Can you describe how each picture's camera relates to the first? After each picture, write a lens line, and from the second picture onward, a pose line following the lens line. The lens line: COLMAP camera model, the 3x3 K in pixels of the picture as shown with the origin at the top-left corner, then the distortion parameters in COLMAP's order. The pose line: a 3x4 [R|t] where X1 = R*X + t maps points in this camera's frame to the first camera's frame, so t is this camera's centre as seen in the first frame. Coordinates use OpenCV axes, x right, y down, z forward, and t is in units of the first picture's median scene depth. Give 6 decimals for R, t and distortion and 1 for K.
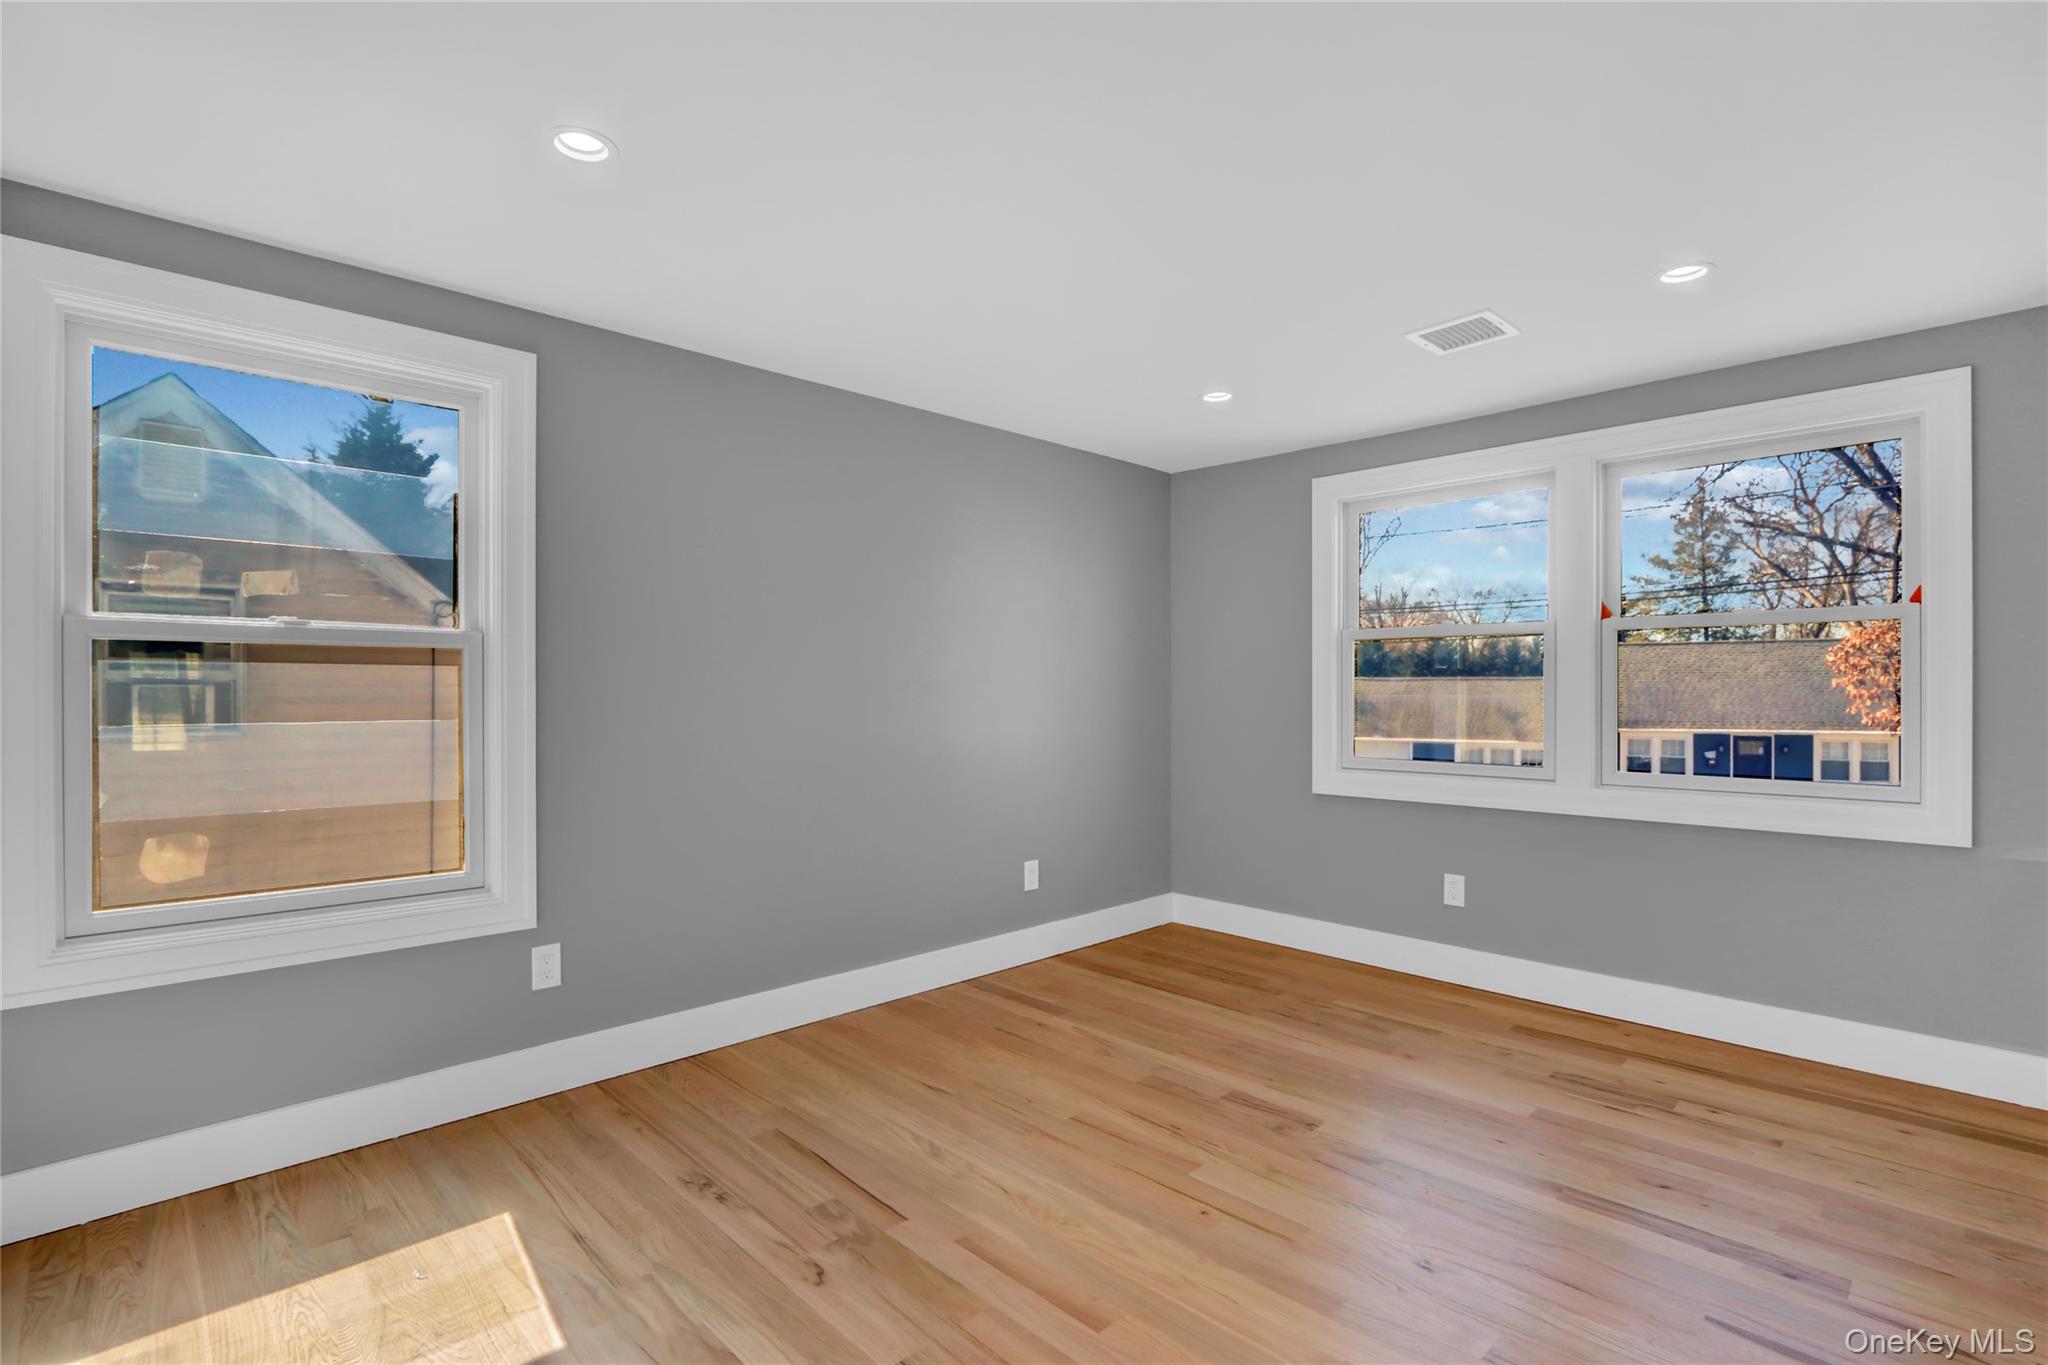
lens RADIAL K [[956.1, 0, 1024.0], [0, 956.1, 682.5], [0, 0, 1]] dist [0.000081, 0.000032]
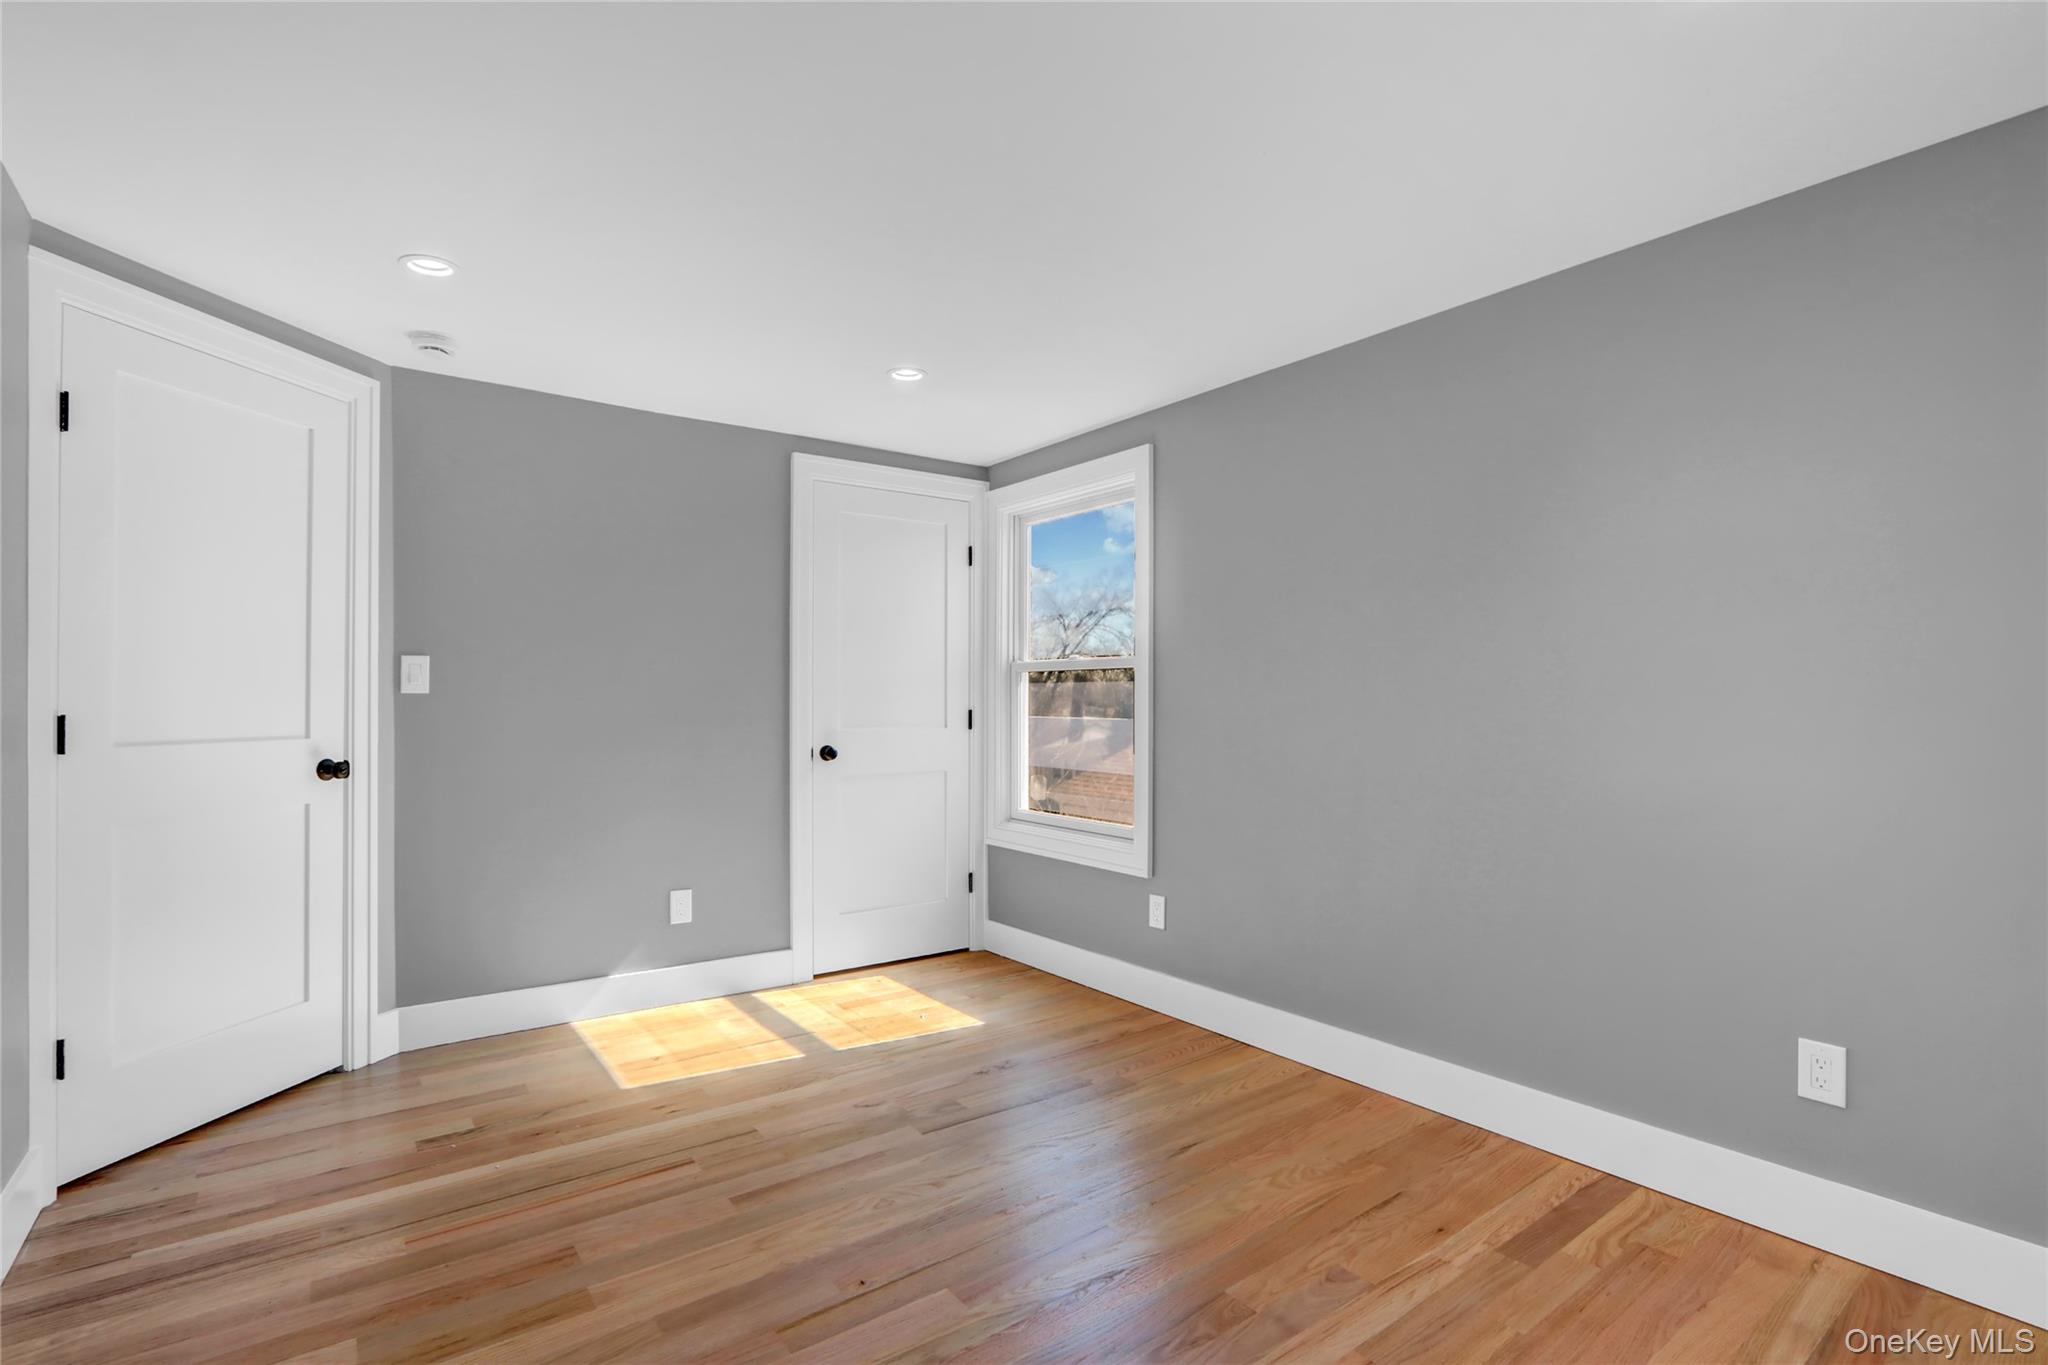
lens RADIAL K [[966.3, 0, 1021.6], [0, 966.3, 703.3], [0, 0, 1]] dist [0.001254, -0.000029]
pose [[-0.122471, -0.000300, -0.992472, 0.740569], [0.001720, 0.999998, -0.000515, 0.013569], [0.992471, -0.001770, -0.122470, 0.877710]]
